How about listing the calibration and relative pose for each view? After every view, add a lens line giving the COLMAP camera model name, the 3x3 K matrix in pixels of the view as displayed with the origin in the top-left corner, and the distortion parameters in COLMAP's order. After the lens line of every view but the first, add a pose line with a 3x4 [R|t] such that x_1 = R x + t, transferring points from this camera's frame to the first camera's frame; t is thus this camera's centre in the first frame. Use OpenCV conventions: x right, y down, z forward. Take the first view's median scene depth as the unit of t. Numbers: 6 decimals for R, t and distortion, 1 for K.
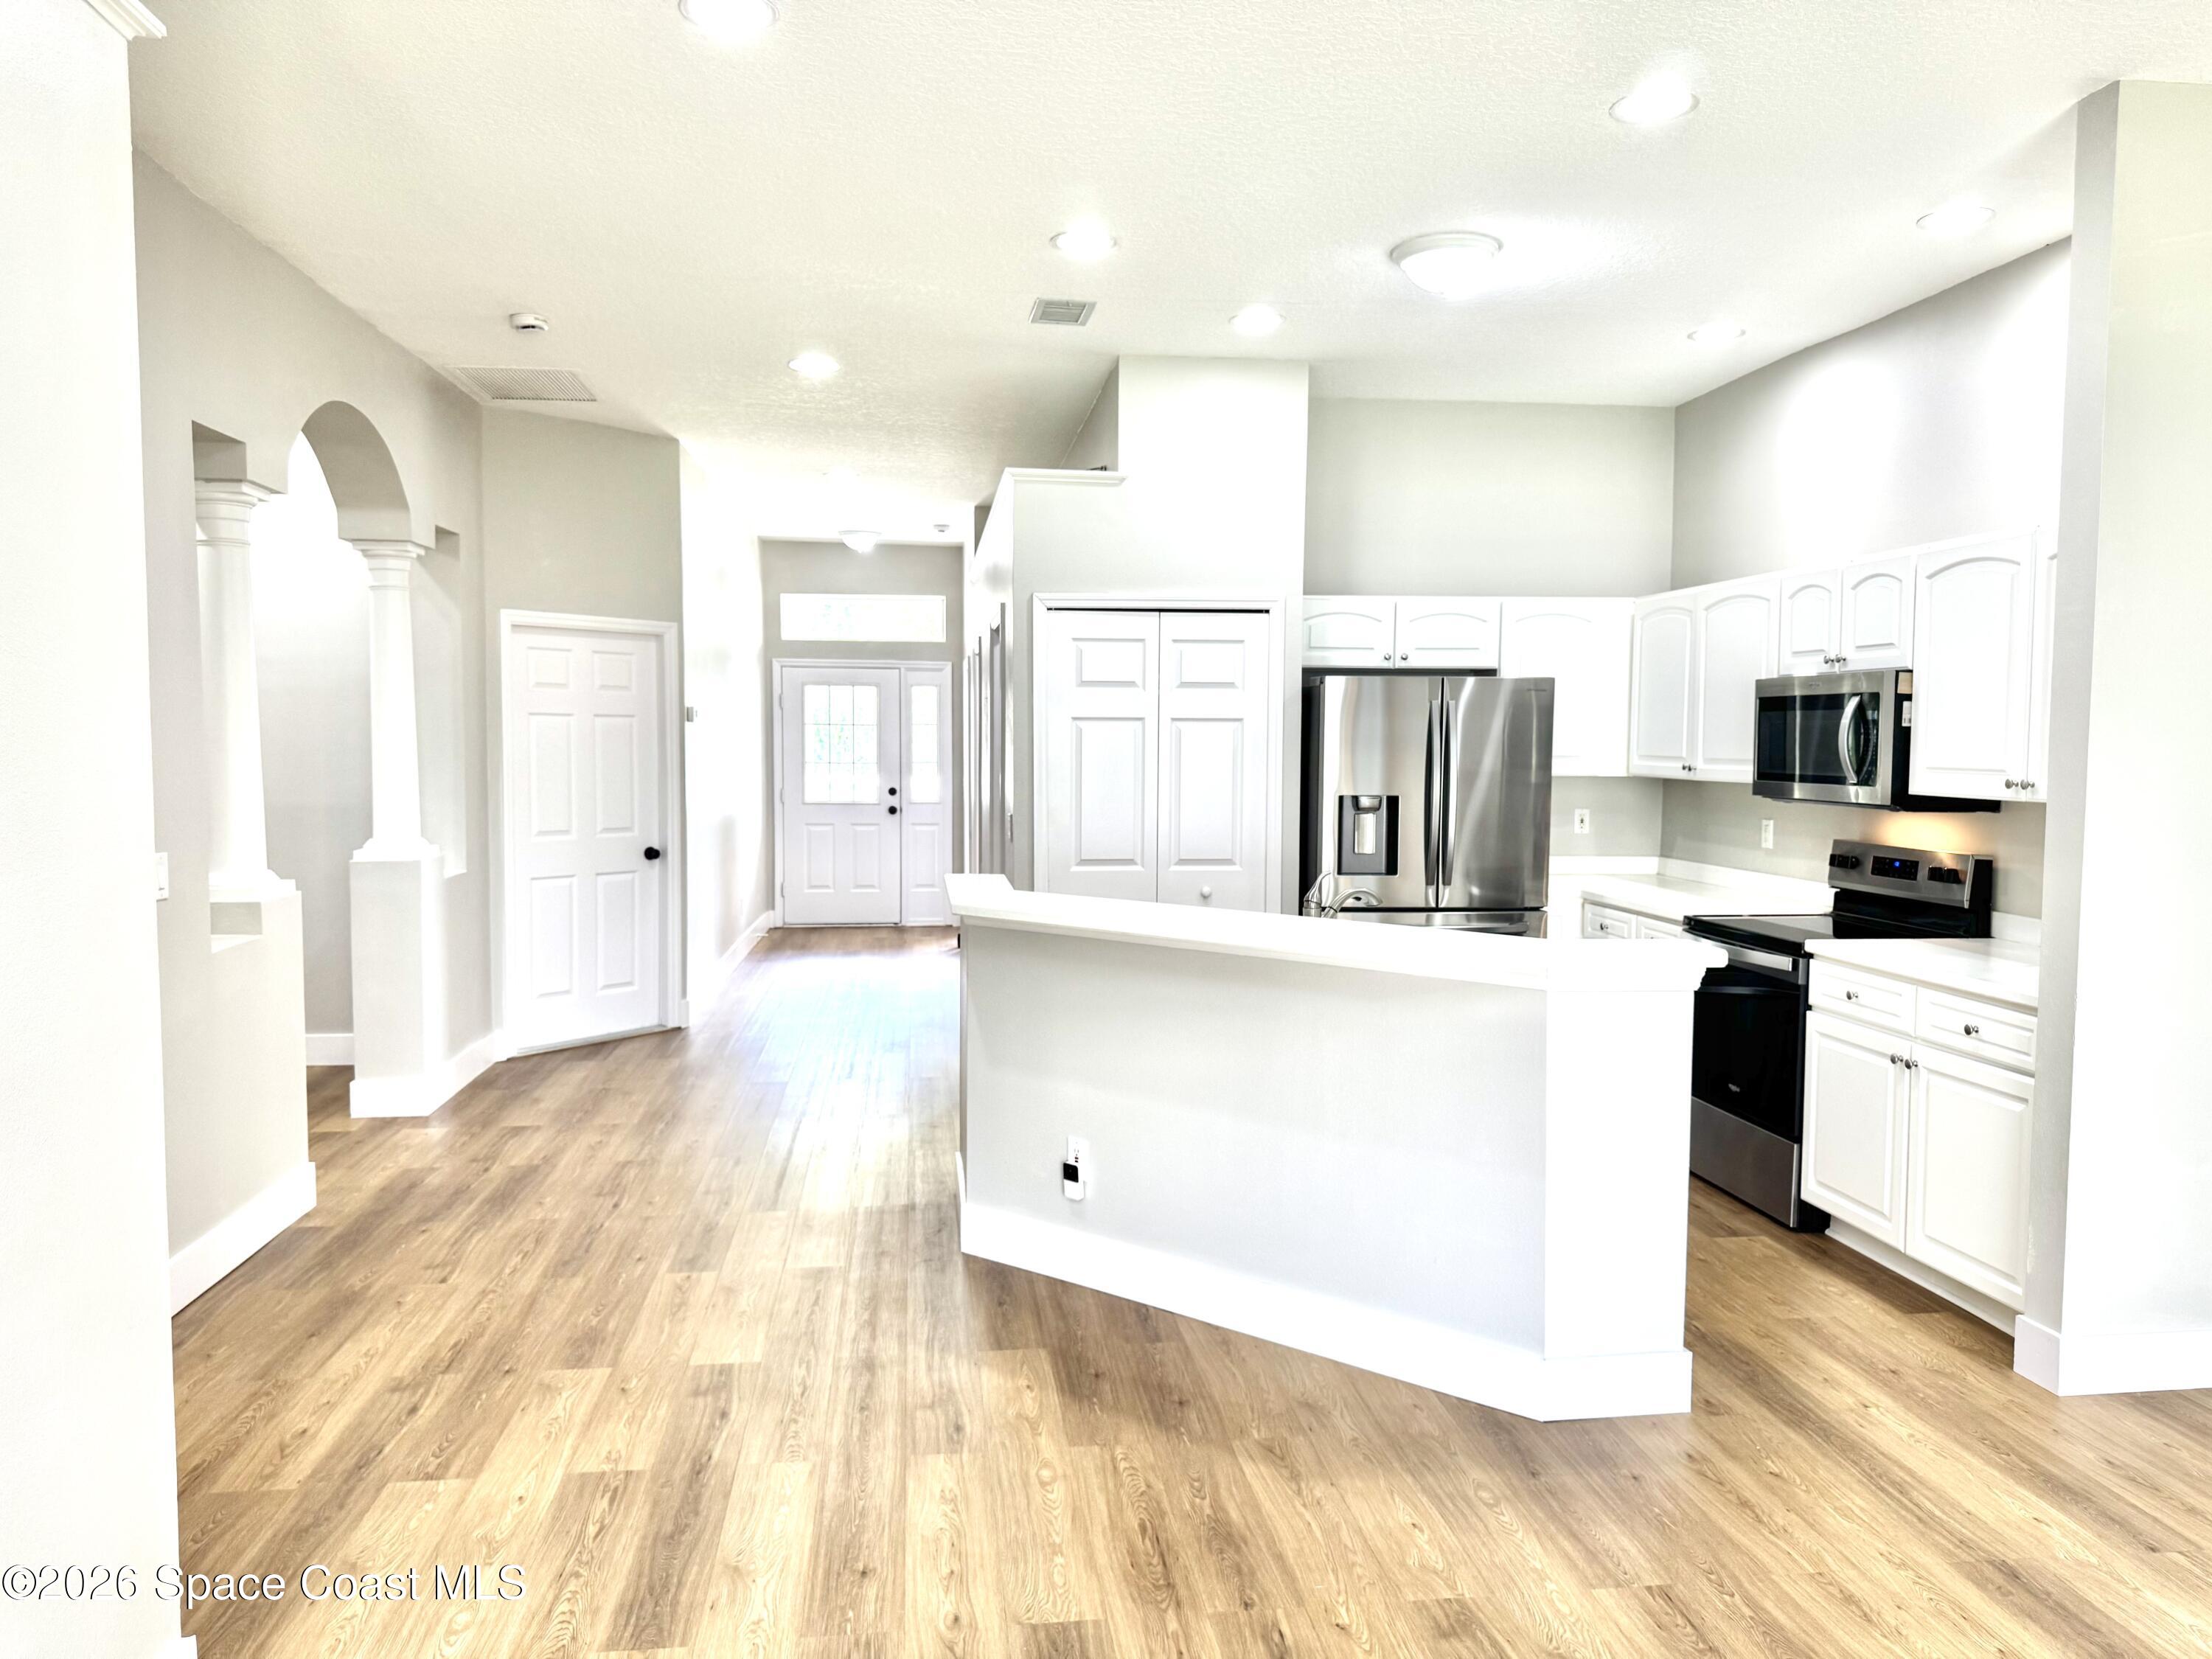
lens RADIAL K [[1558.6, 0, 1104.0], [0, 1558.6, 844.1], [0, 0, 1]] dist [0.076741, -0.096476]
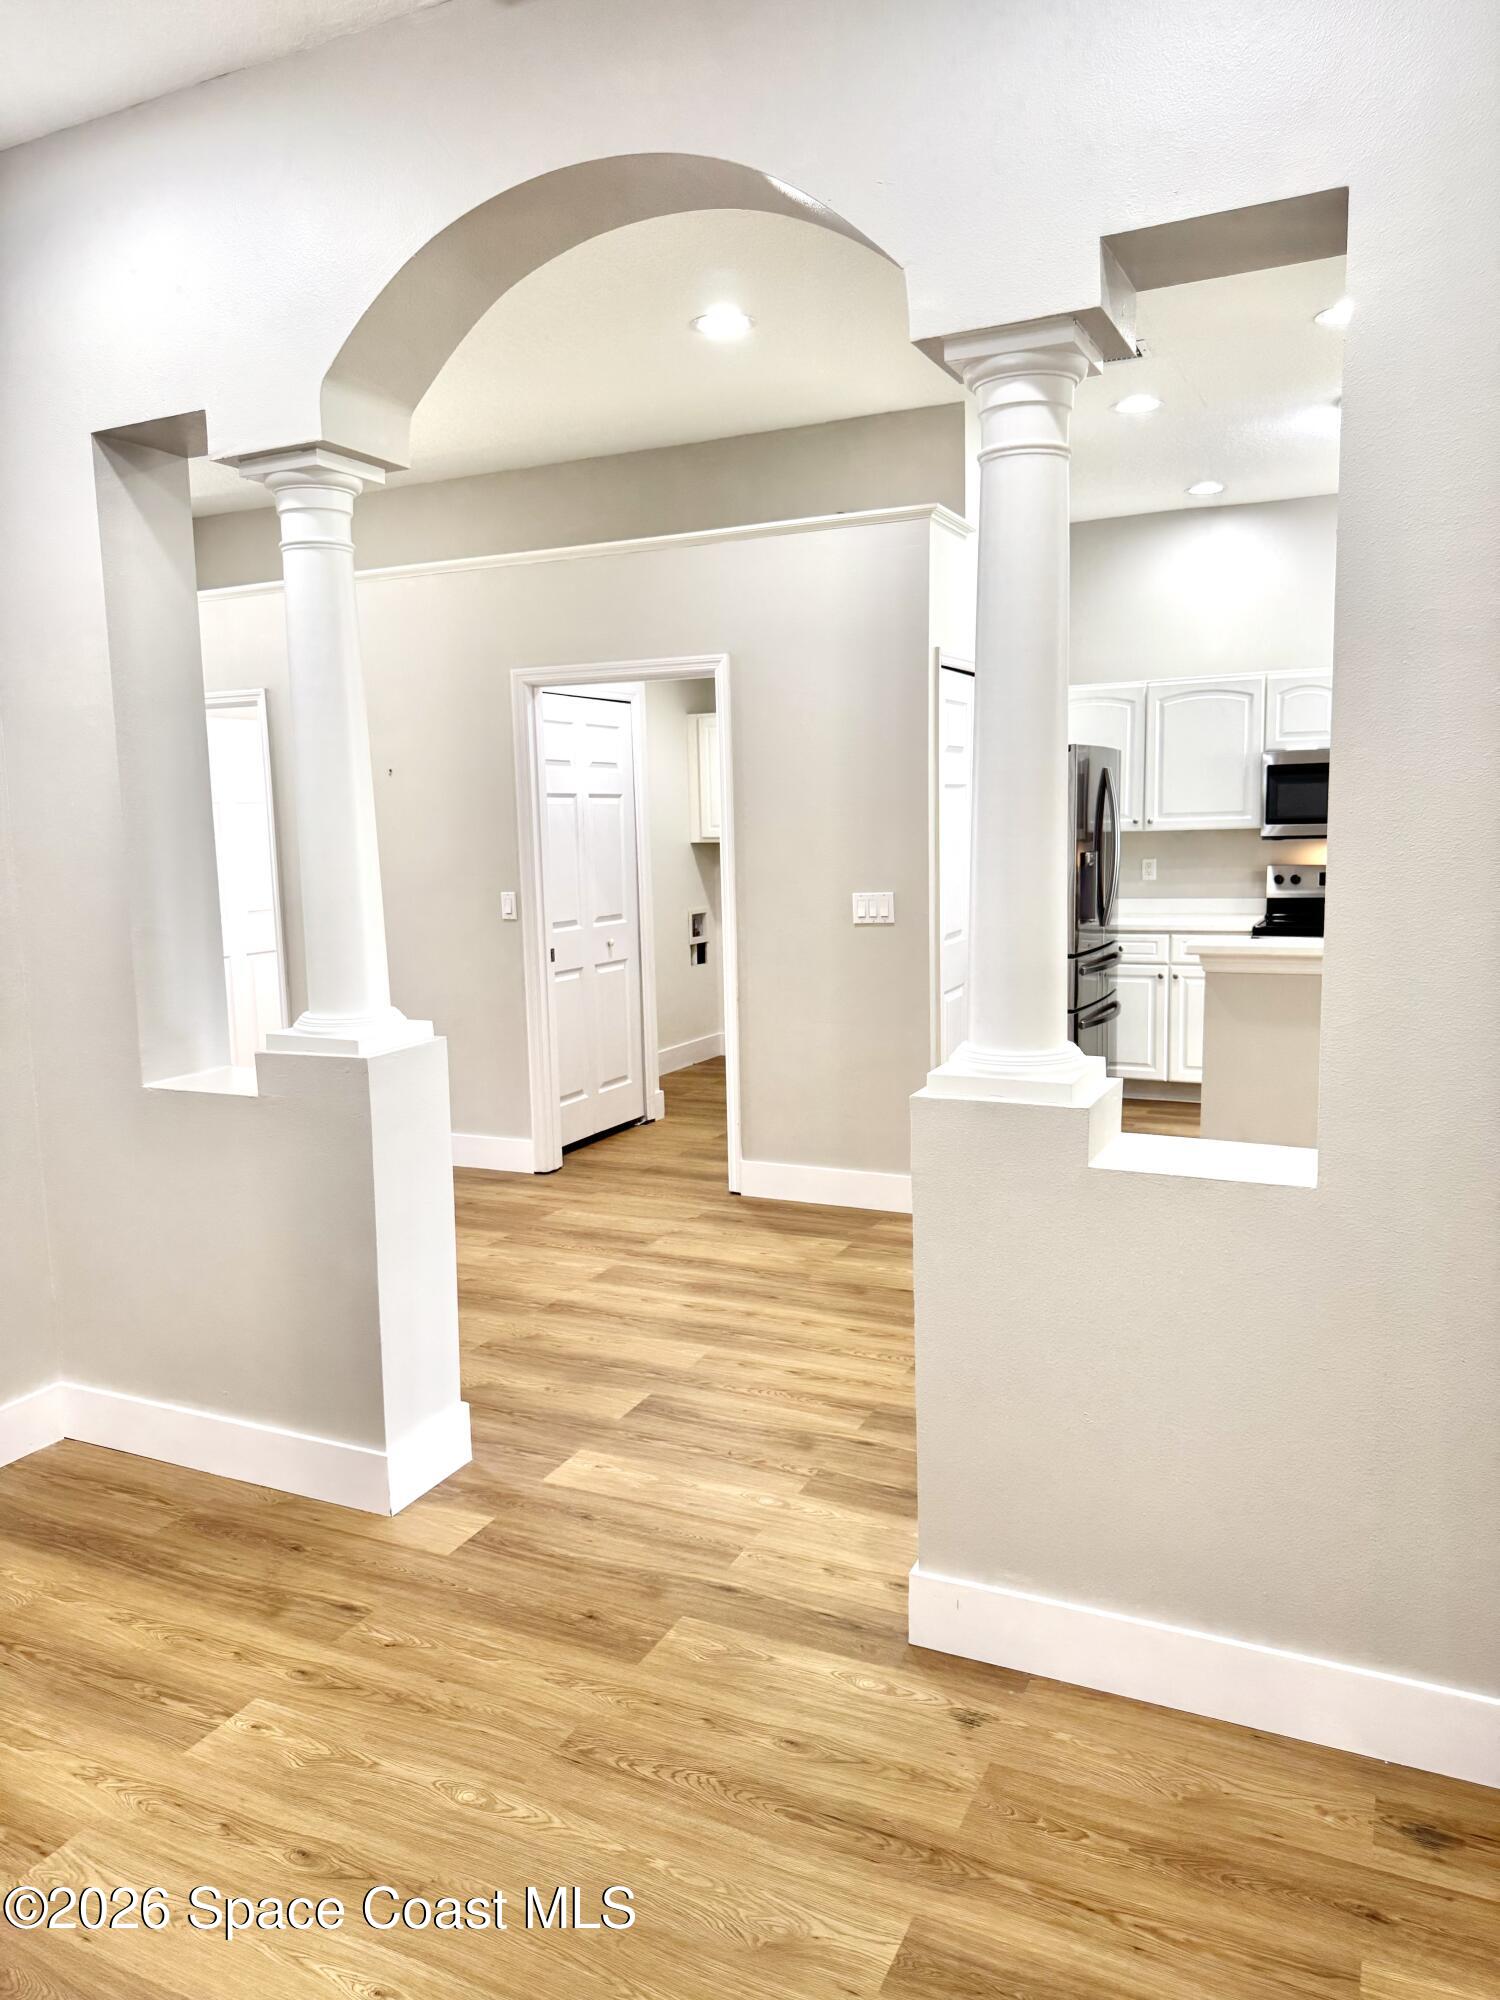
lens RADIAL K [[1409.2, 0, 740.5], [0, 1409.2, 1016.0], [0, 0, 1]] dist [0.076741, -0.096476]
pose [[0.545657, -0.137265, 0.826690, -1.024249], [0.086979, 0.990442, 0.107044, -0.054832], [-0.833483, 0.013496, 0.552381, 0.788010]]
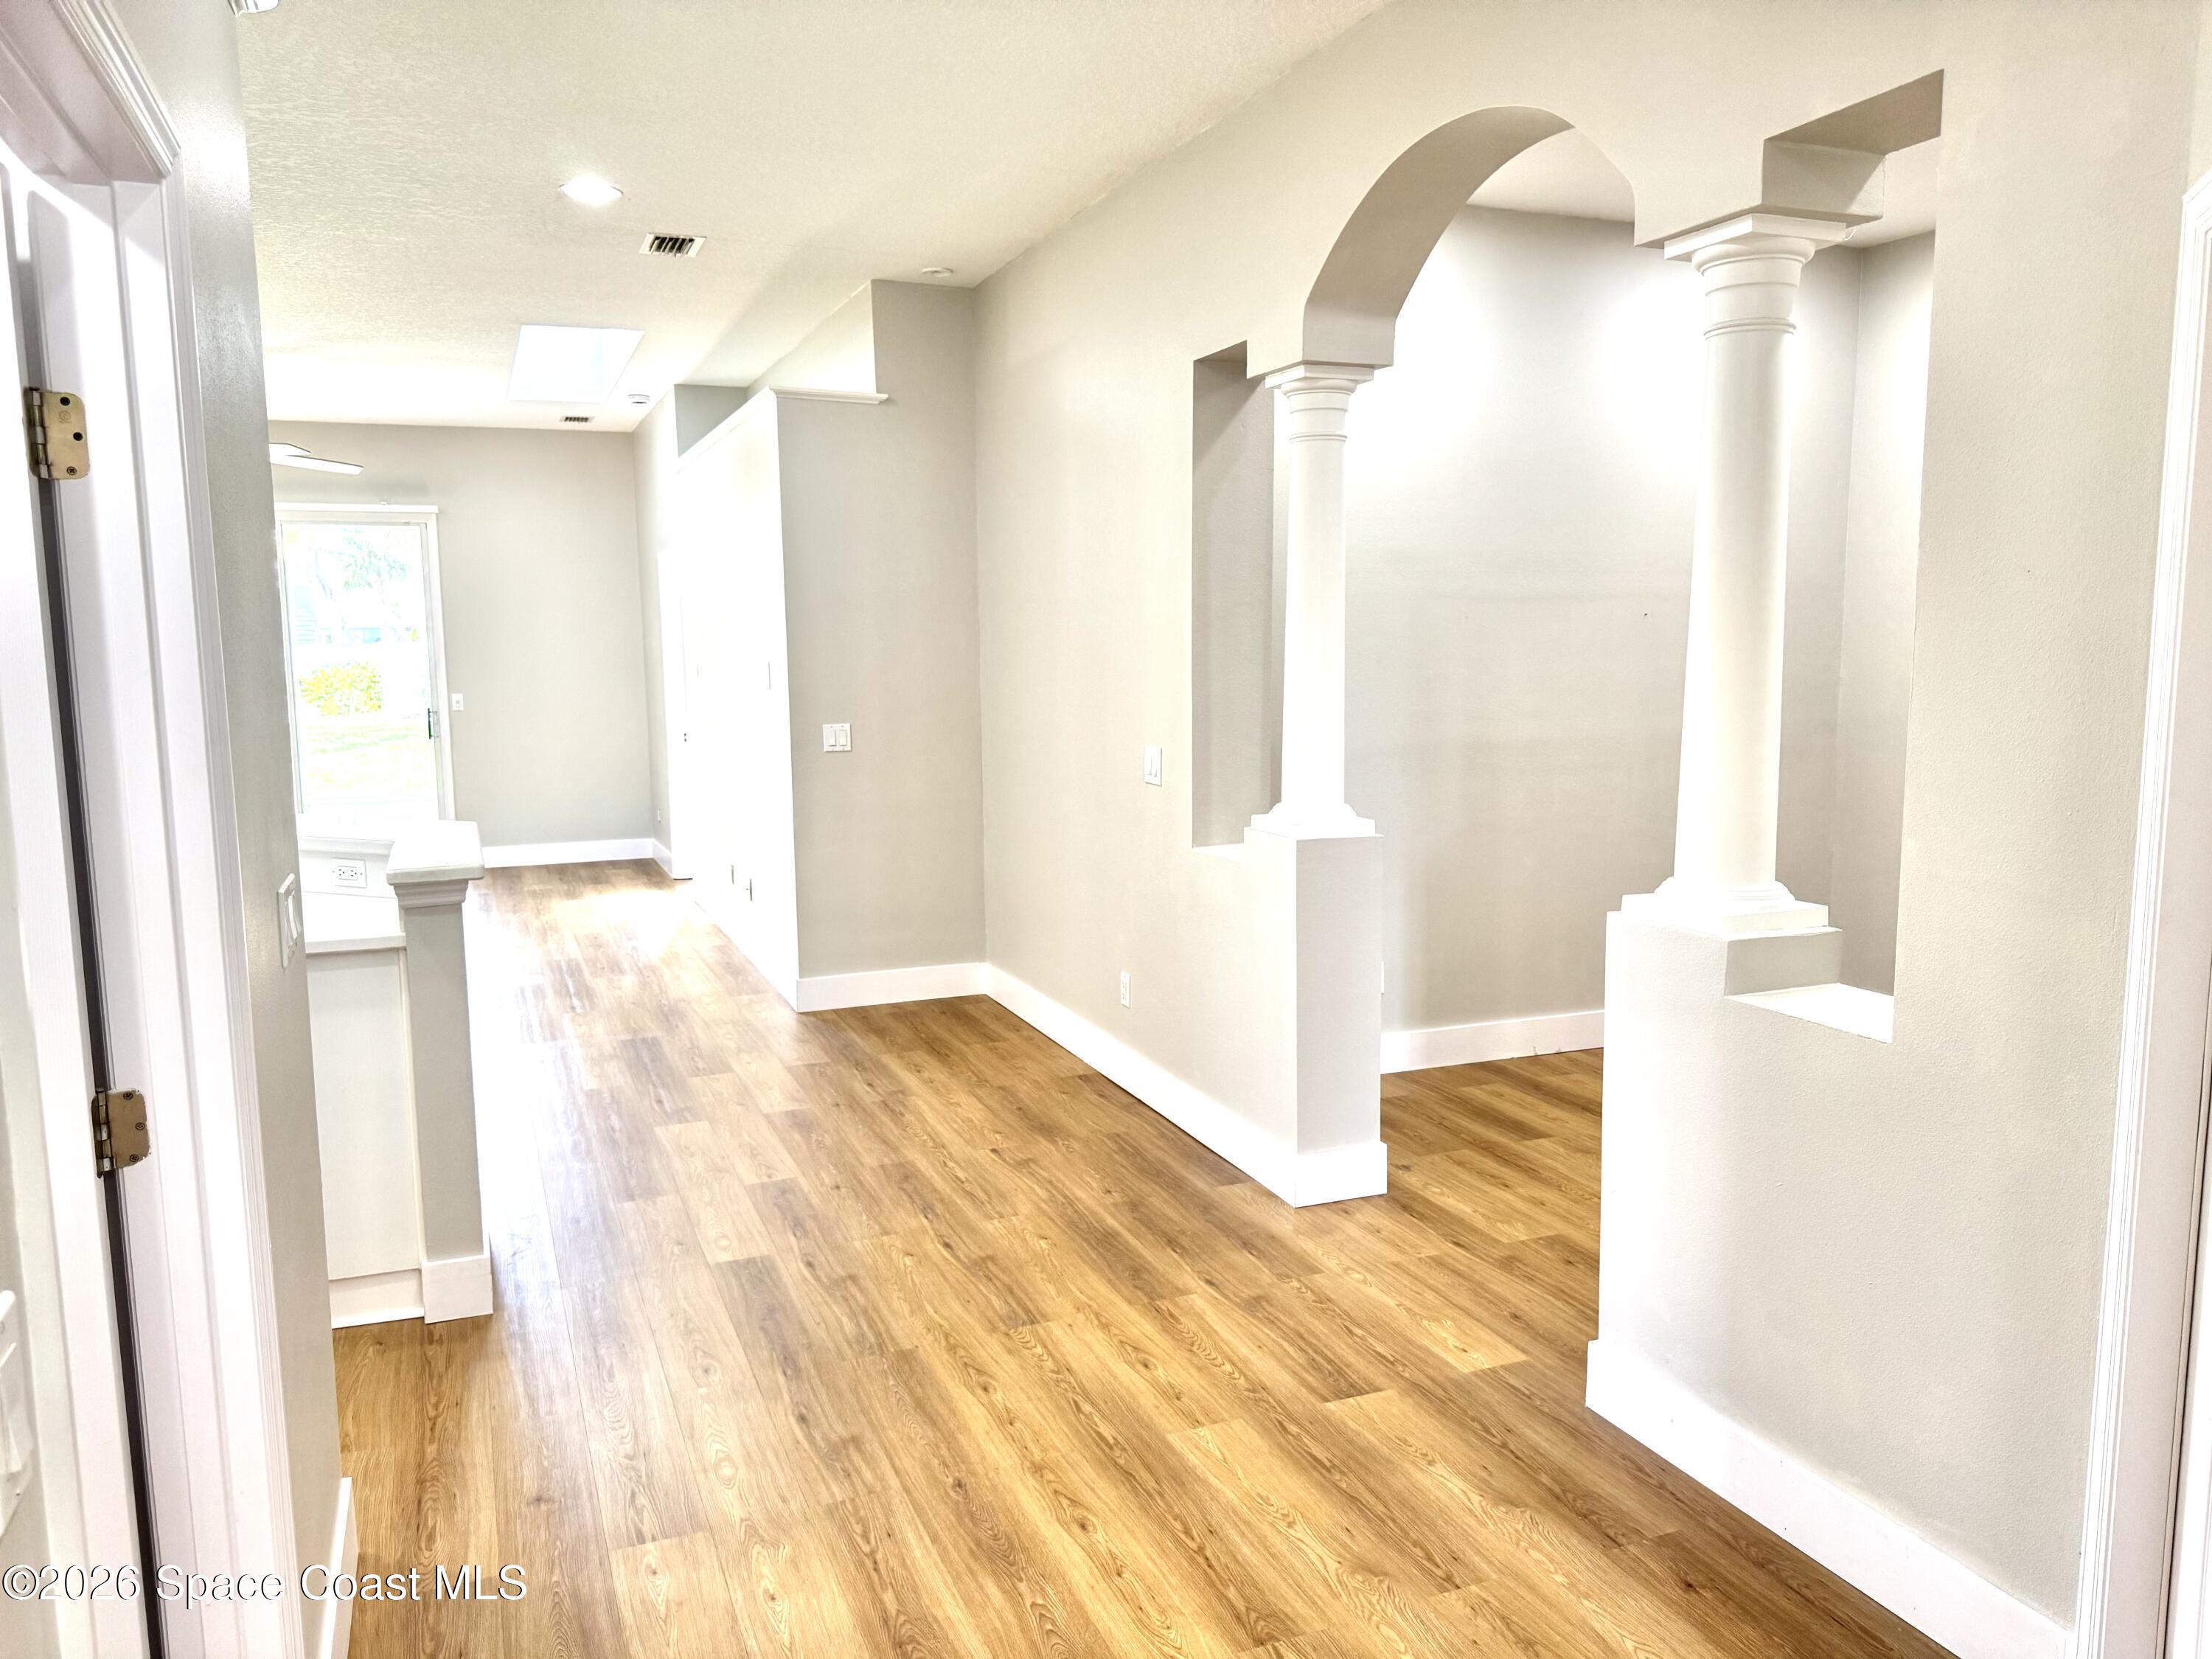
lens RADIAL K [[1558.6, 0, 1111.8], [0, 1558.6, 807.1], [0, 0, 1]] dist [0.076741, -0.096476]
pose [[-0.963570, 0.030437, -0.265717, -0.193579], [-0.016991, 0.984531, 0.174387, -0.135390], [0.266915, 0.172549, -0.948147, 1.812366]]
